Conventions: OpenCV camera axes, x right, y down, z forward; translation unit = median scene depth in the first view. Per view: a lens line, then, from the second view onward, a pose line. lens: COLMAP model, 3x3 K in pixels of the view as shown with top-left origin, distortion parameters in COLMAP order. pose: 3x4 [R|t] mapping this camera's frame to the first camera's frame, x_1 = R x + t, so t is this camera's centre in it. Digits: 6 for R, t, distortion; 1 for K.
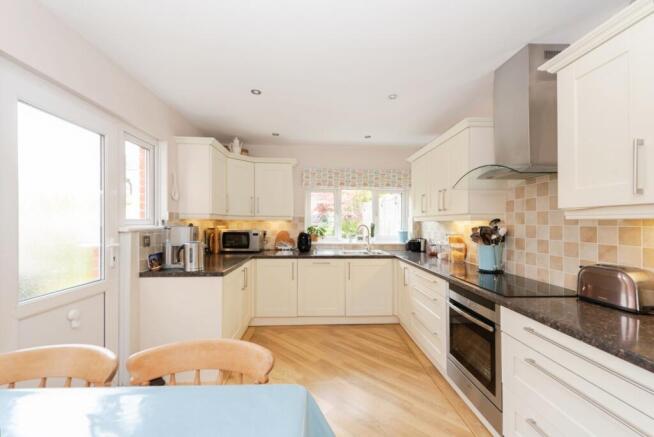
lens RADIAL K [[257.8, 0, 327.9], [0, 257.8, 229.6], [0, 0, 1]] dist [0.011818, -0.003083]
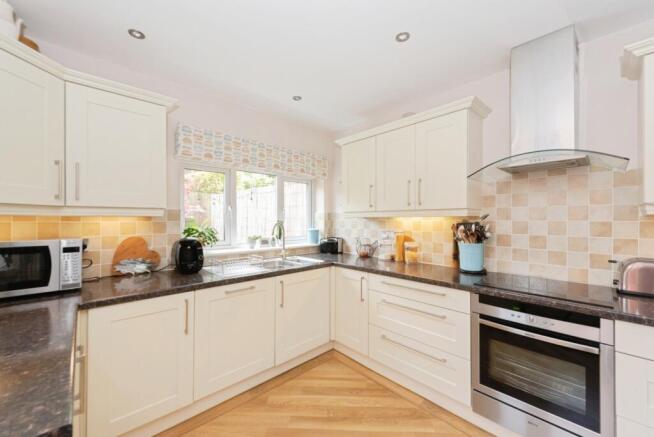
lens RADIAL K [[257.8, 0, 328.2], [0, 257.8, 220.7], [0, 0, 1]] dist [0.011818, -0.003083]
pose [[0.766196, -0.010706, 0.642517, -0.264789], [0.024874, 0.999606, -0.013006, -0.015018], [-0.642125, 0.025947, 0.766161, 0.459601]]
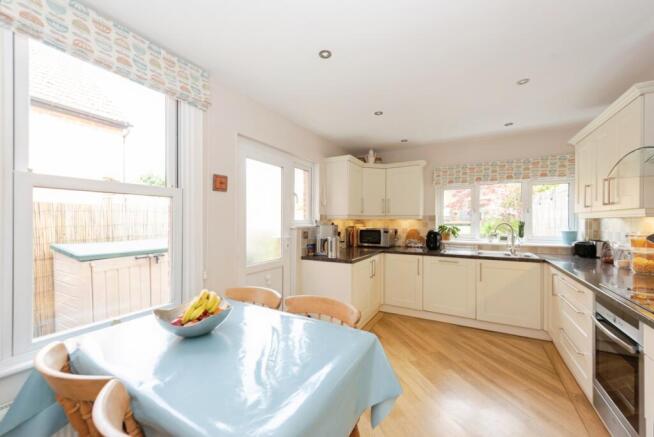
lens RADIAL K [[257.8, 0, 327.2], [0, 257.8, 230.0], [0, 0, 1]] dist [0.011818, -0.003083]
pose [[0.839219, 0.009730, -0.543707, 0.134524], [-0.006430, 0.999948, 0.007970, 0.002227], [0.543756, -0.003193, 0.839237, -0.106024]]
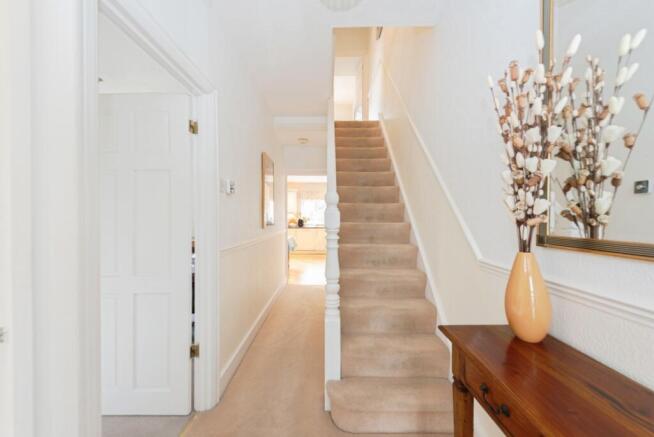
lens RADIAL K [[257.8, 0, 327.3], [0, 257.8, 217.5], [0, 0, 1]] dist [0.011818, -0.003083]
pose [[0.997946, -0.004065, -0.063939, 0.398887], [0.002979, 0.999850, -0.017071, 0.049784], [0.063999, 0.016845, 0.997808, -1.818115]]
